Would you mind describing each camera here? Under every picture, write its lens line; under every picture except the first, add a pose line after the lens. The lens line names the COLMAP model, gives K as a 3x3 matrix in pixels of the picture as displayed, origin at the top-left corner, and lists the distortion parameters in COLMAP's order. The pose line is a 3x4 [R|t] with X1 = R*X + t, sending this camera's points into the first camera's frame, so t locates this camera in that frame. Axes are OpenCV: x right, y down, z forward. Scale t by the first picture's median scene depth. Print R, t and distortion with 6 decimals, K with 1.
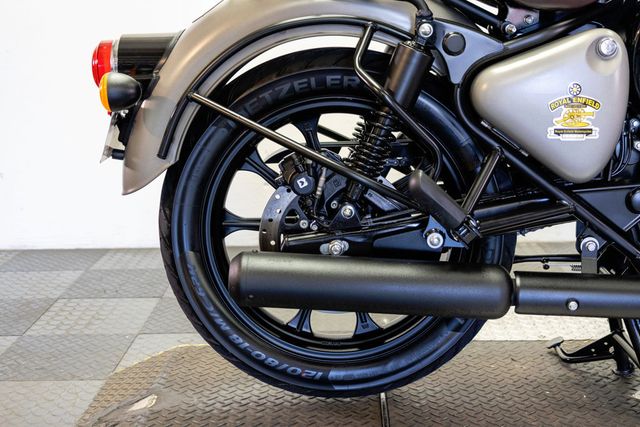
lens RADIAL K [[932.3, 0, 320.0], [0, 932.3, 213.5], [0, 0, 1]] dist [0.015146, 0.031231]
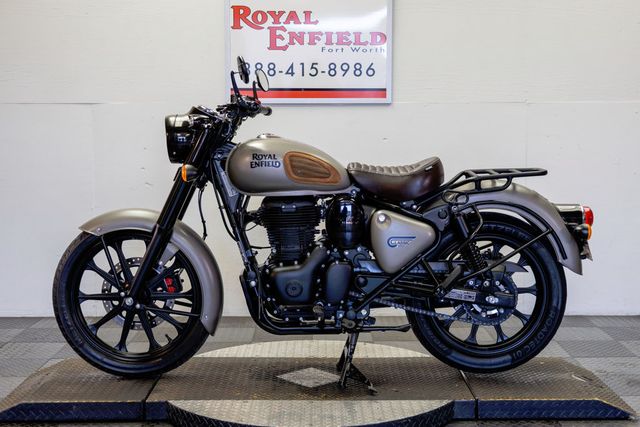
lens RADIAL K [[927.7, 0, 320.0], [0, 927.7, 213.5], [0, 0, 1]] dist [0.019194, 0.026815]
pose [[0.999417, 0.017320, 0.029428, 0.240863], [-0.014101, 0.994238, -0.106266, 0.030159], [-0.031099, 0.105789, 0.993902, -0.748791]]
